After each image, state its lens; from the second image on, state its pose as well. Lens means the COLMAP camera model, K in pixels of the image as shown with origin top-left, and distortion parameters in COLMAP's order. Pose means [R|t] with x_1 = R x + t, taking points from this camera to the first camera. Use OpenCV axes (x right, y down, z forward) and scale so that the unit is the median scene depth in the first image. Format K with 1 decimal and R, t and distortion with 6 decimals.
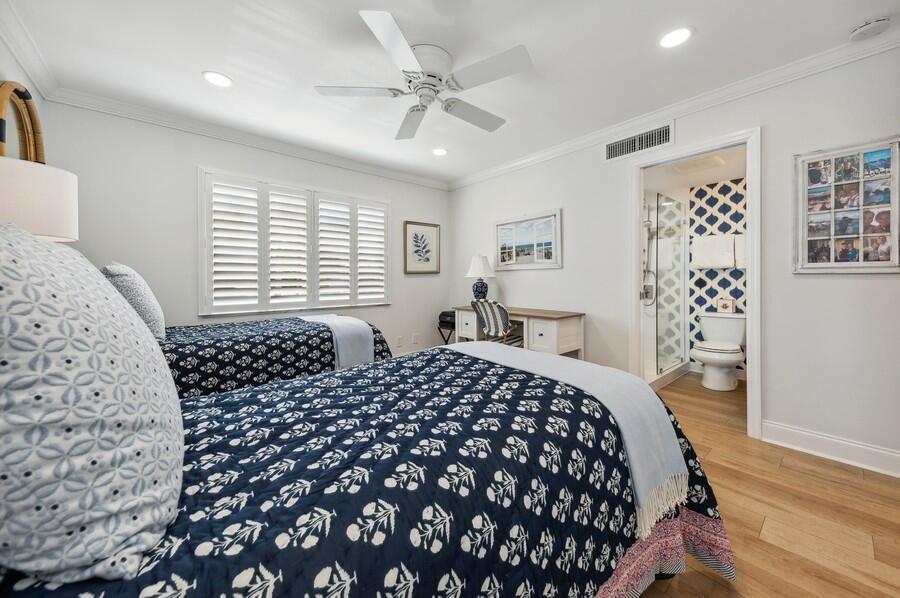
lens RADIAL K [[324.0, 0, 446.7], [0, 324.0, 279.1], [0, 0, 1]] dist [0.001807, 0.000098]
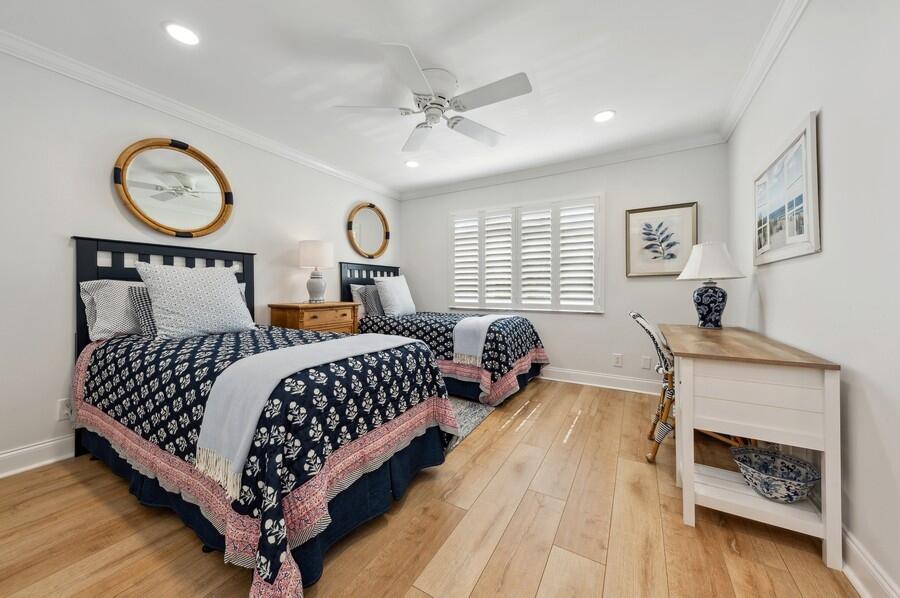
lens RADIAL K [[320.0, 0, 444.8], [0, 320.0, 295.6], [0, 0, 1]] dist [0.000740, 0.000032]
pose [[0.323393, 0.022567, -0.945996, 0.549865], [-0.002562, 0.999733, 0.022974, 0.013324], [0.946261, -0.005006, 0.323365, 0.374559]]
